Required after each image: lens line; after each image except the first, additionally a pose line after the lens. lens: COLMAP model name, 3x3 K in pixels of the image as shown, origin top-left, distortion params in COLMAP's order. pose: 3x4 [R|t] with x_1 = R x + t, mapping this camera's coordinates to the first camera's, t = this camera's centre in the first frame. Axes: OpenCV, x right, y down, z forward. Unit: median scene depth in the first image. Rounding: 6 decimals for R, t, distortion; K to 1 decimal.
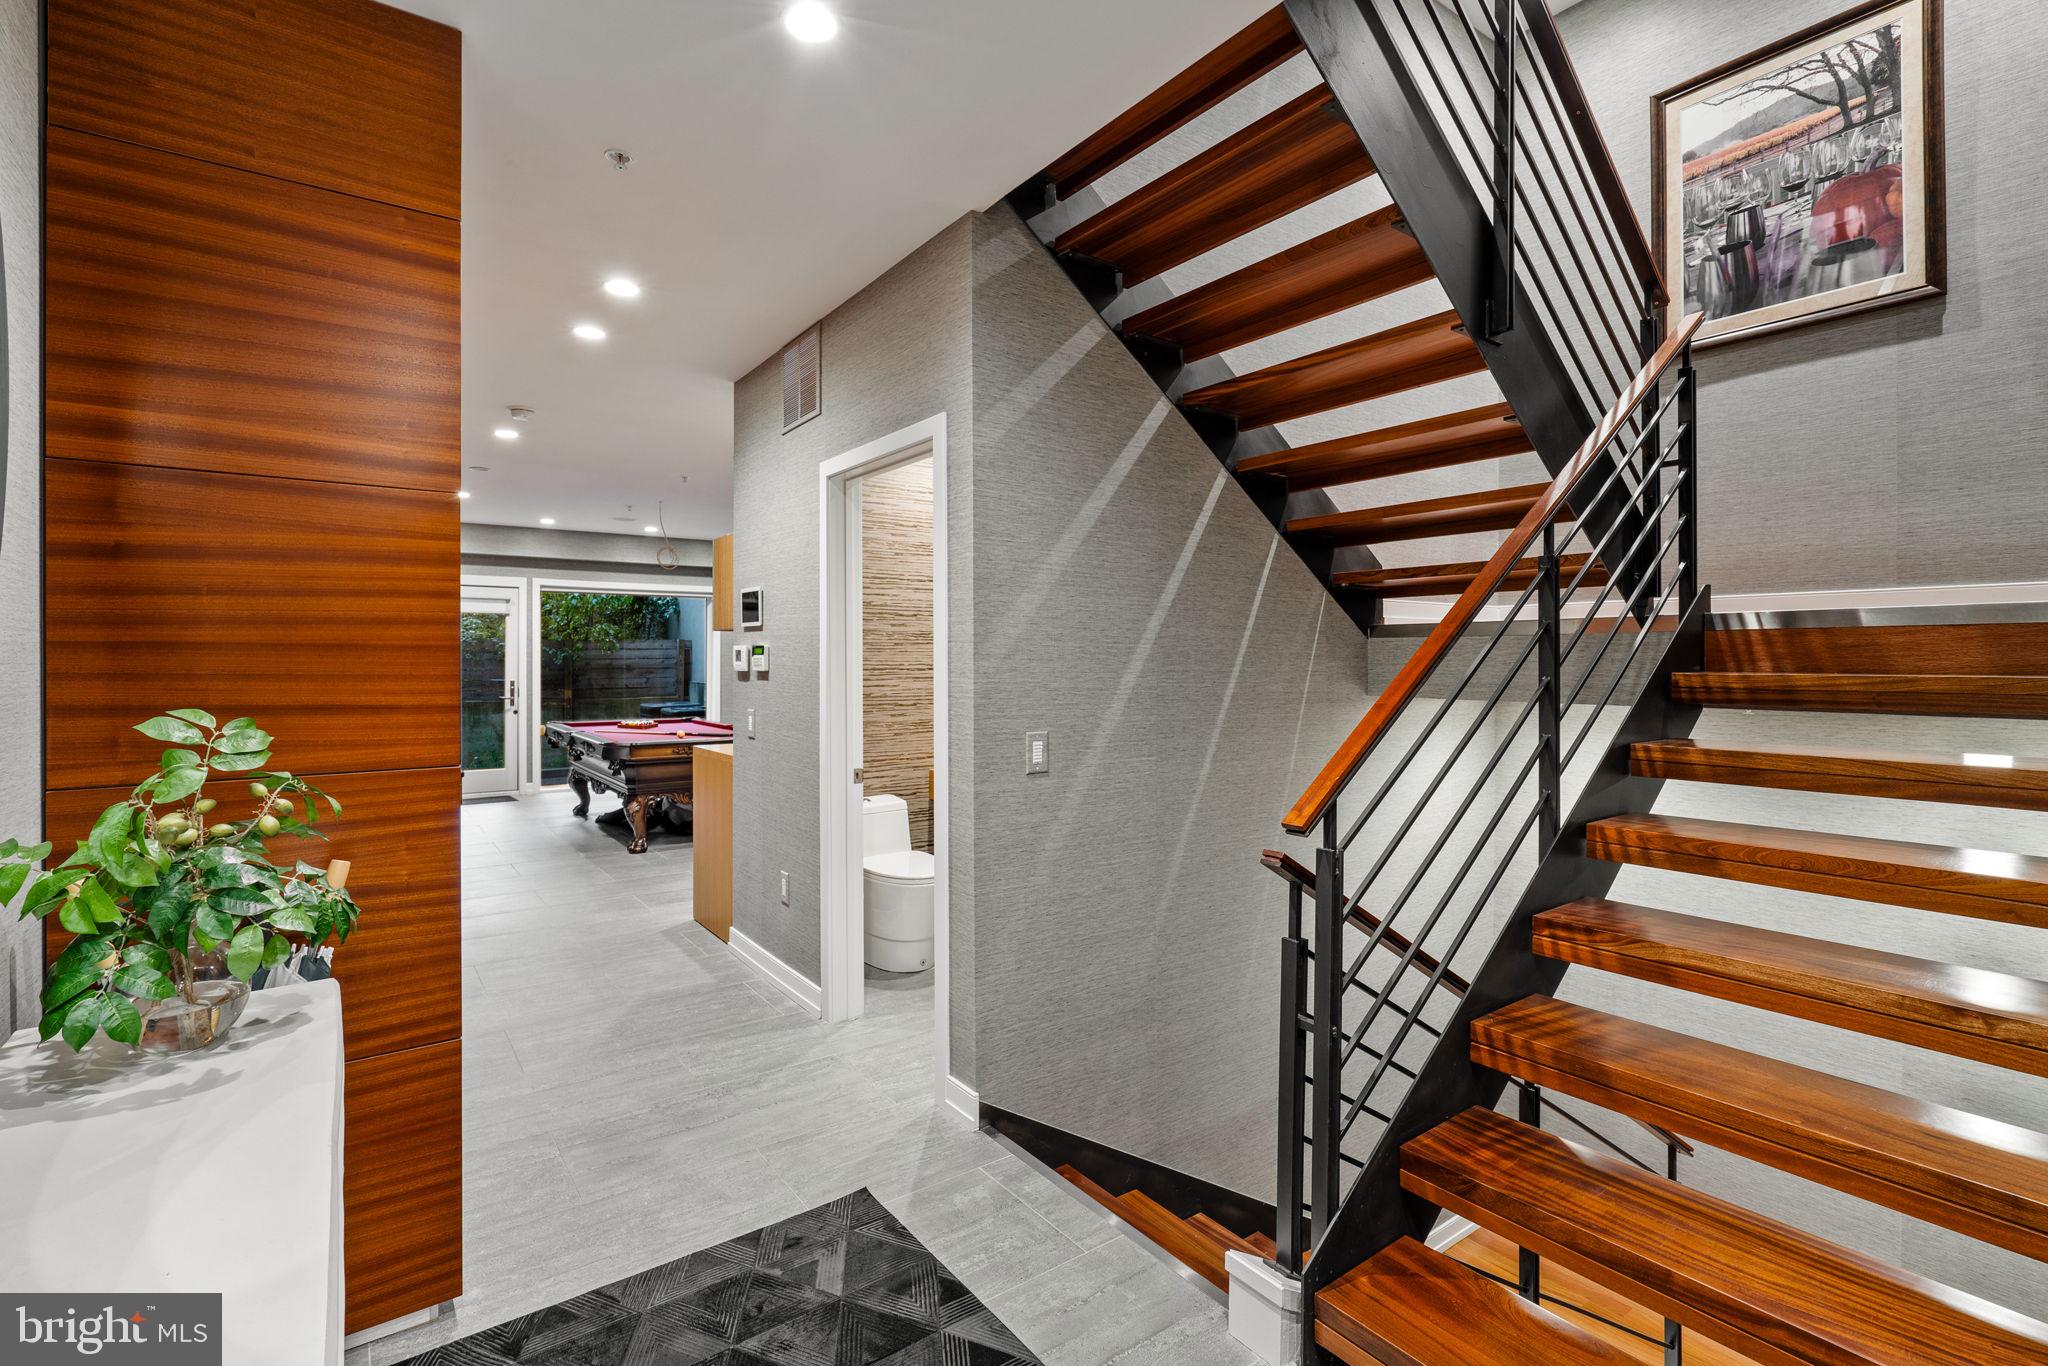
lens RADIAL K [[931.4, 0, 1020.9], [0, 931.4, 658.9], [0, 0, 1]] dist [-0.001321, 0.000318]
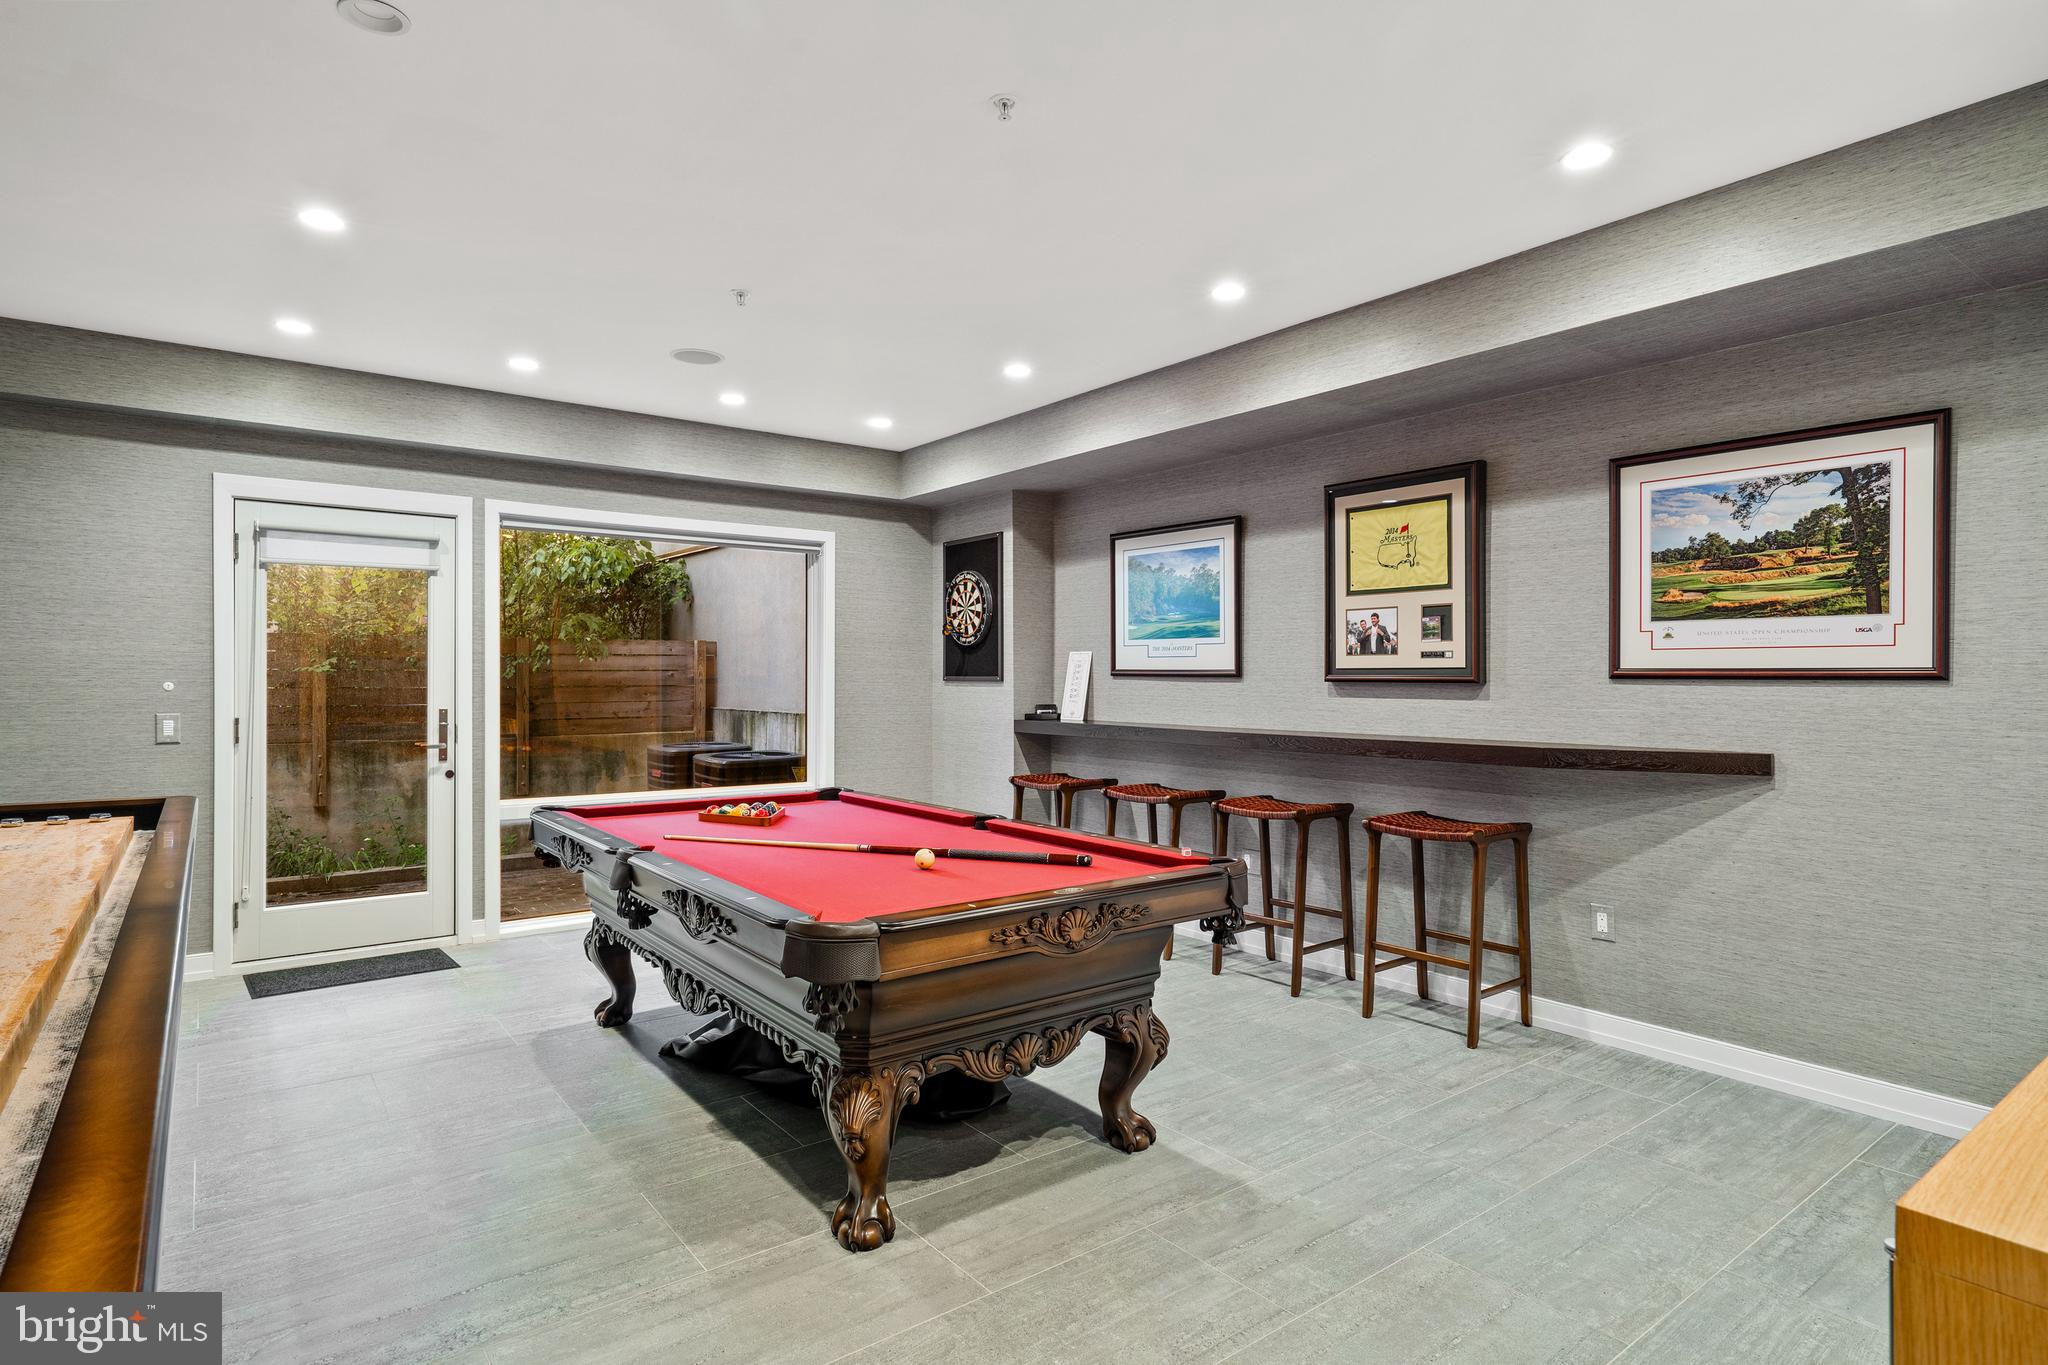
lens RADIAL K [[1069.3, 0, 1024.0], [0, 1069.3, 682.5], [0, 0, 1]] dist [0.000027, 0.000211]
pose [[0.999778, 0.002607, 0.020926, -0.423215], [-0.002683, 0.999990, 0.003580, 0.011001], [-0.020917, -0.003636, 0.999775, 0.724042]]
